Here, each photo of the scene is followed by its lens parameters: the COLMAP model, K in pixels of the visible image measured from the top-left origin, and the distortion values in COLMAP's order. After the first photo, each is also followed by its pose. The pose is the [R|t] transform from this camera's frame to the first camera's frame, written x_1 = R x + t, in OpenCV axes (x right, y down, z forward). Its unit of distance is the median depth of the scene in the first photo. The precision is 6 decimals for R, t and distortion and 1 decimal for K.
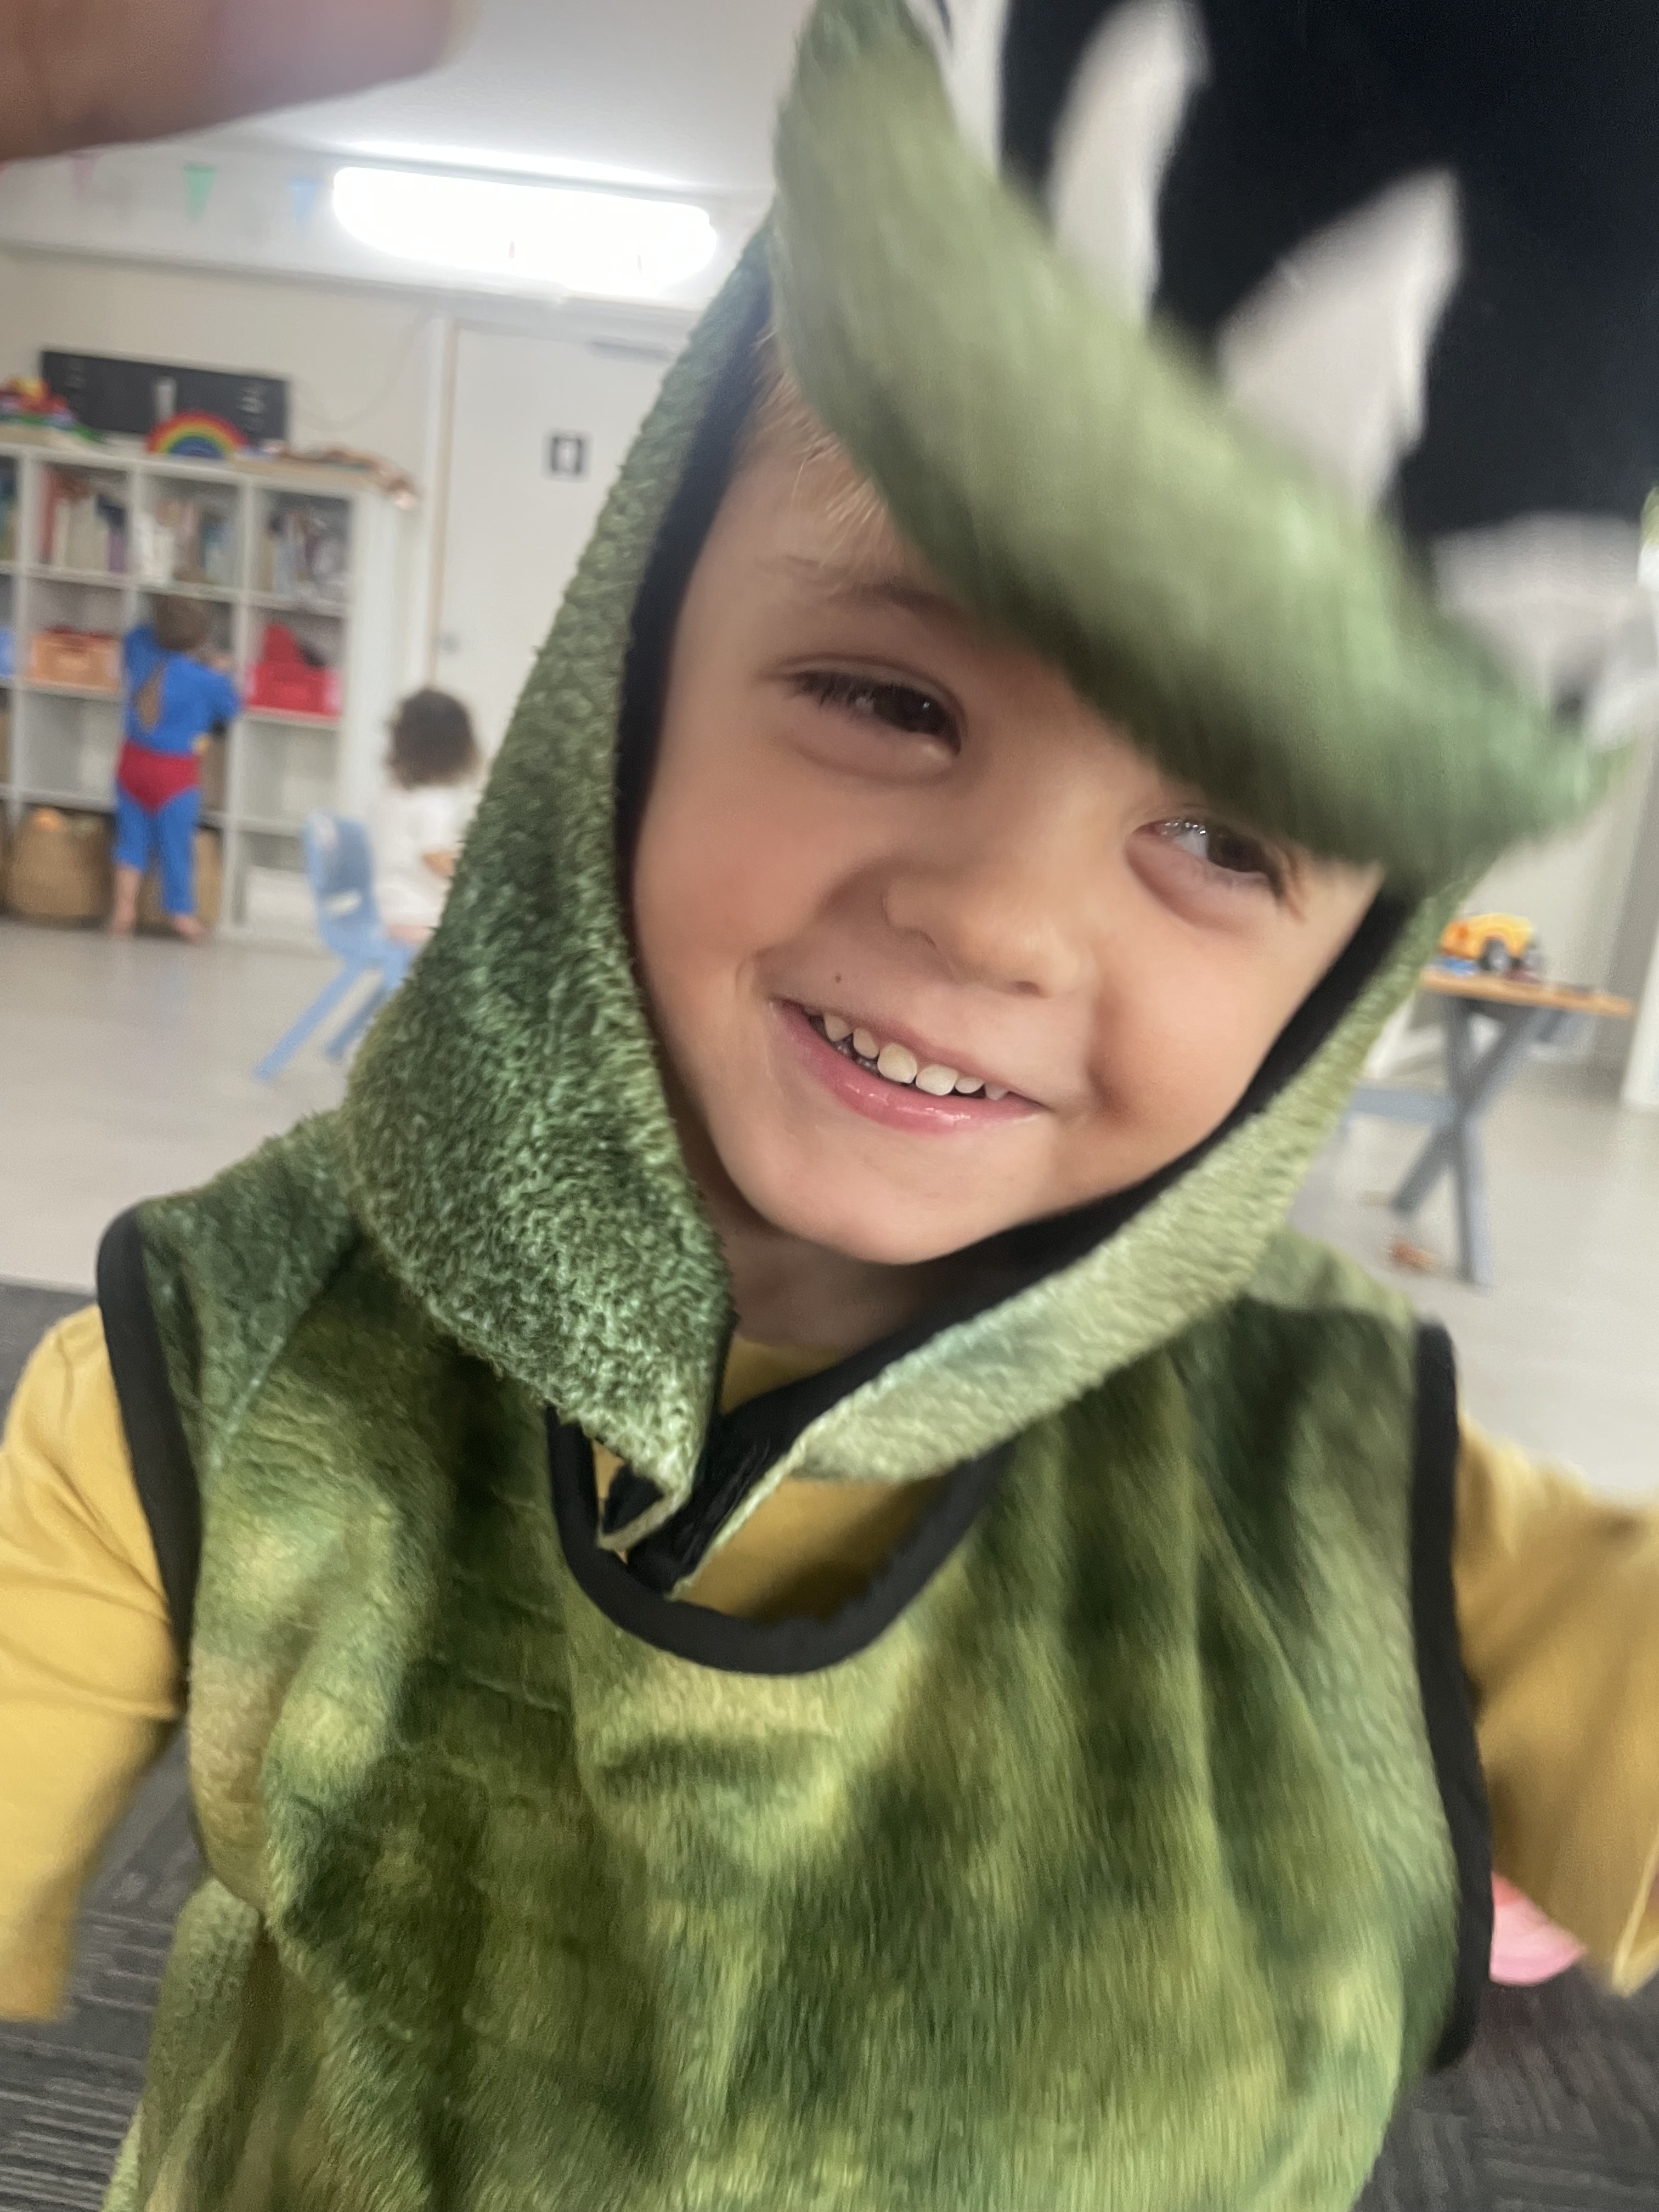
lens RADIAL K [[1641.2, 0, 834.6], [0, 1641.2, 1047.2], [0, 0, 1]] dist [0.050516, -0.083606]
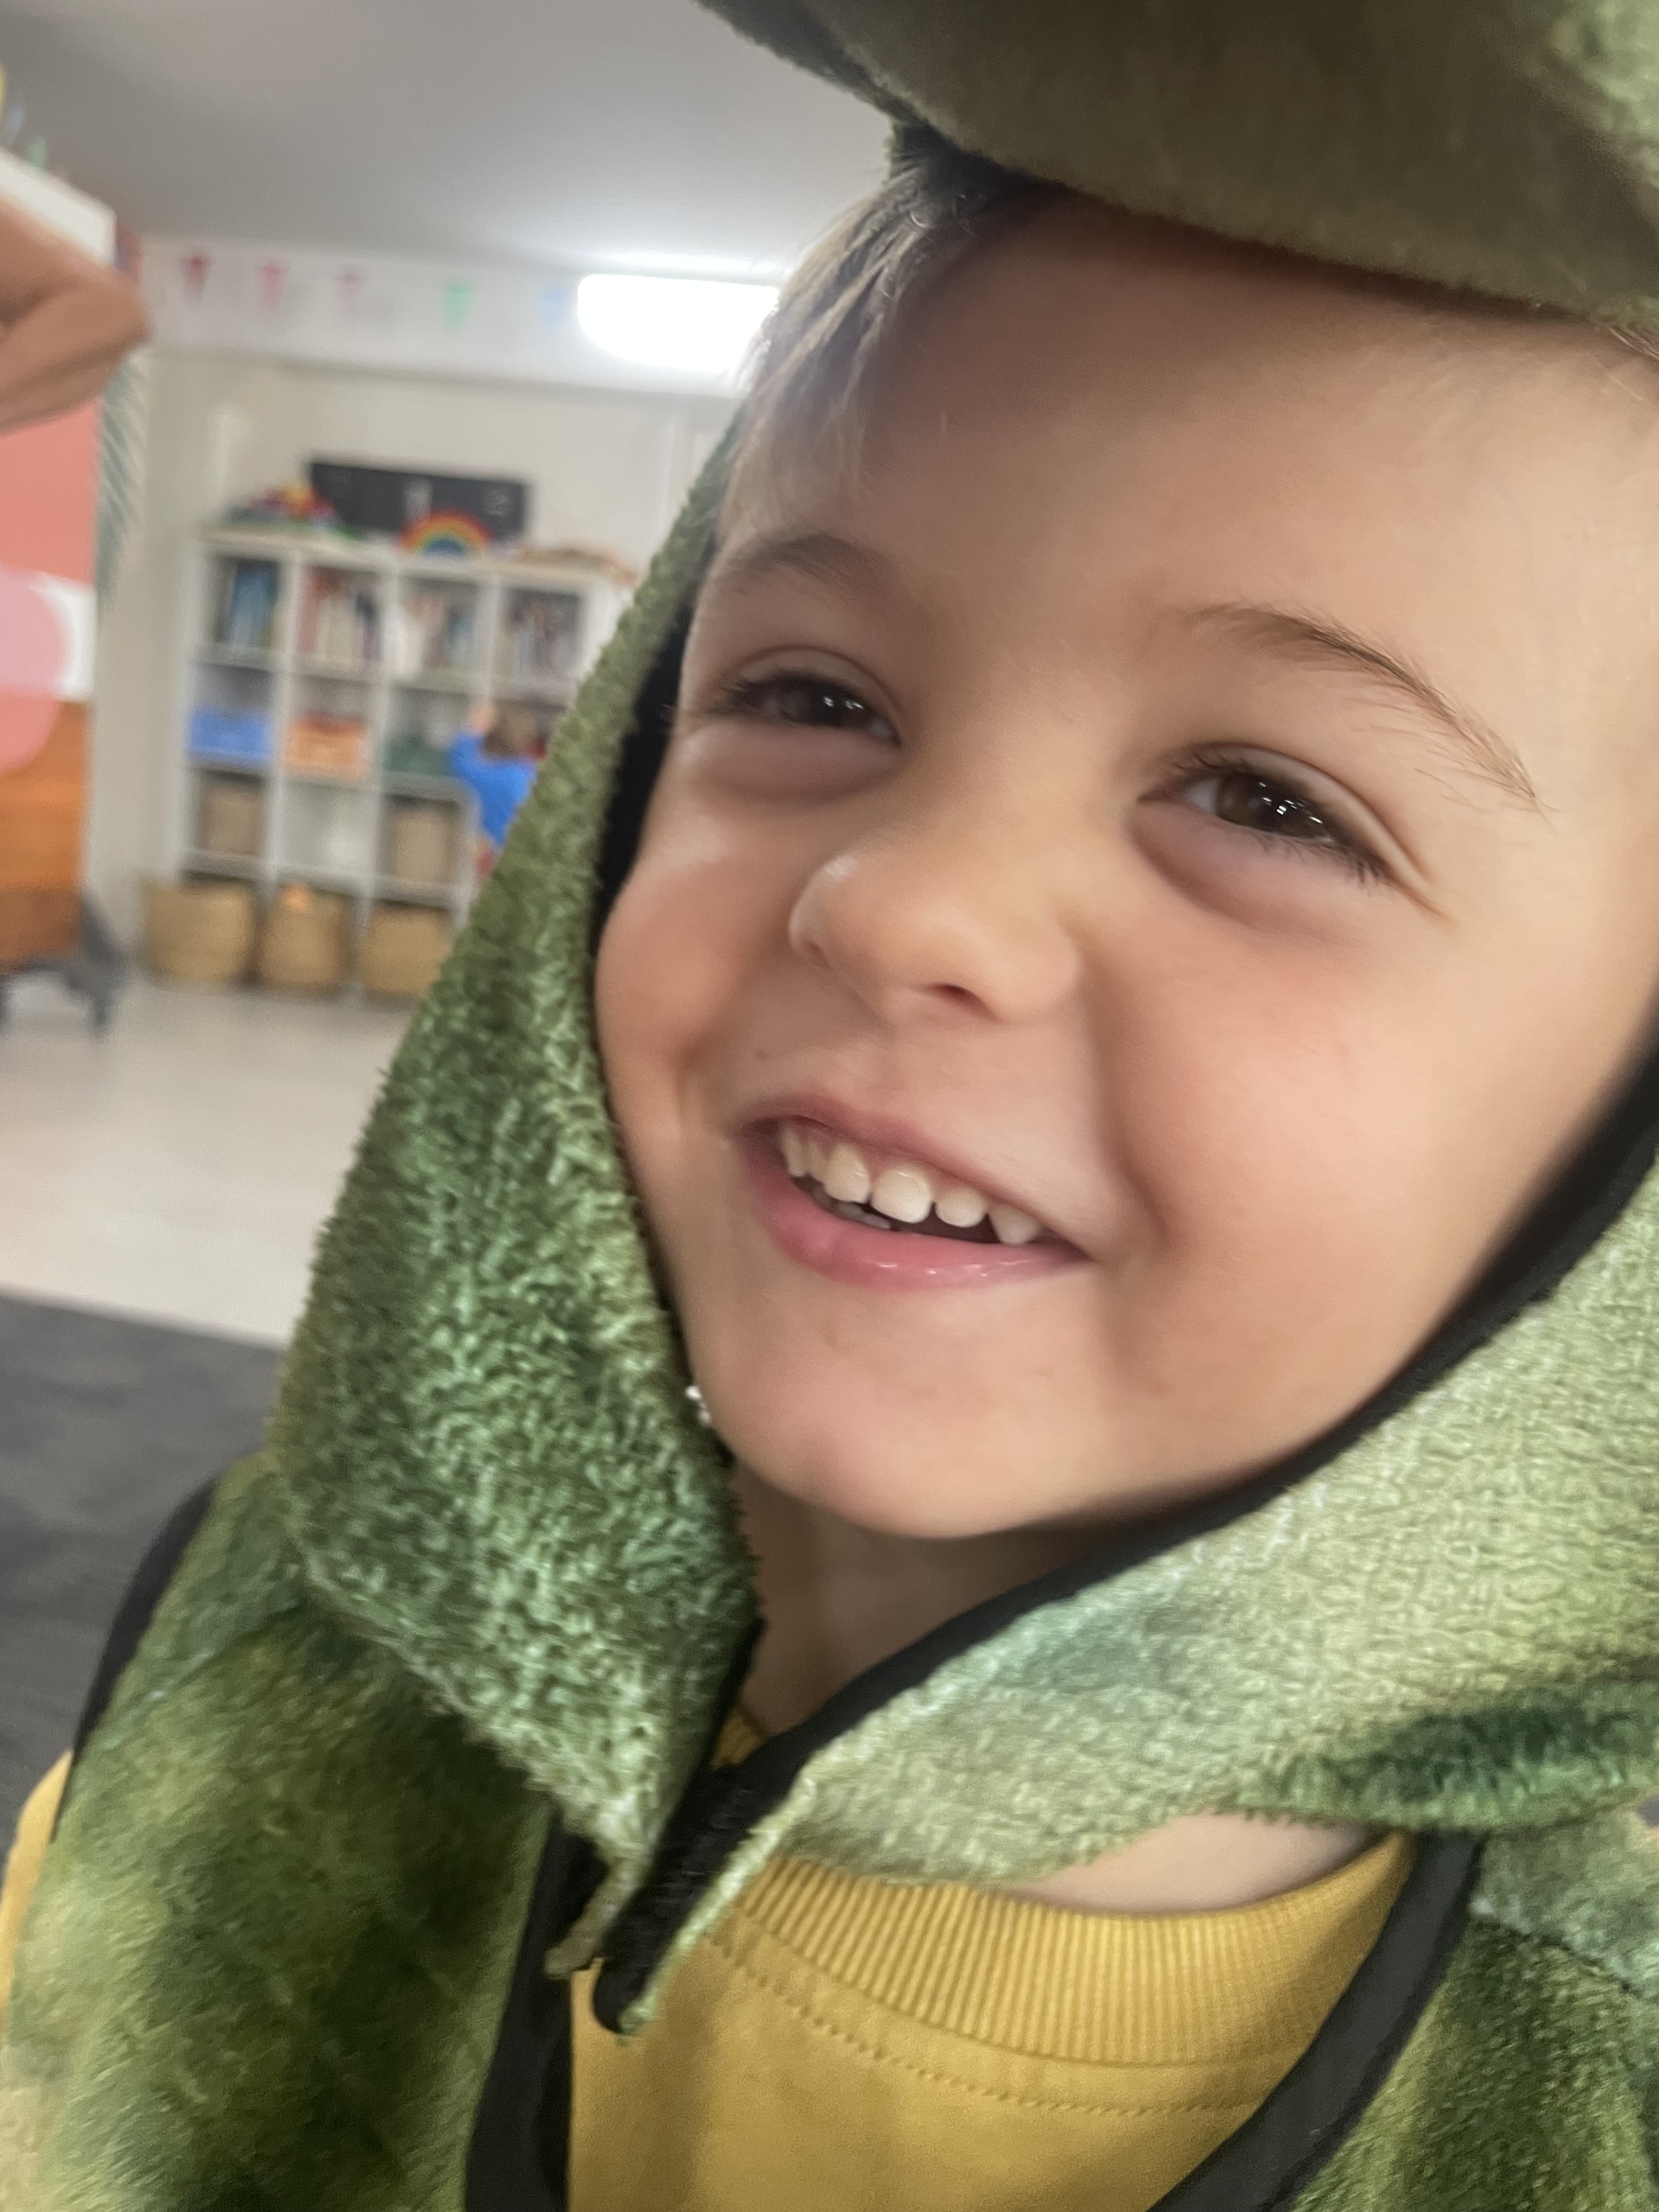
lens RADIAL K [[1641.2, 0, 834.6], [0, 1641.2, 1047.2], [0, 0, 1]] dist [0.050516, -0.083606]
pose [[0.976666, -0.057569, -0.206902, 0.140461], [-0.014399, 0.943682, -0.330542, 0.181779], [0.214279, 0.325808, 0.920833, 0.310711]]
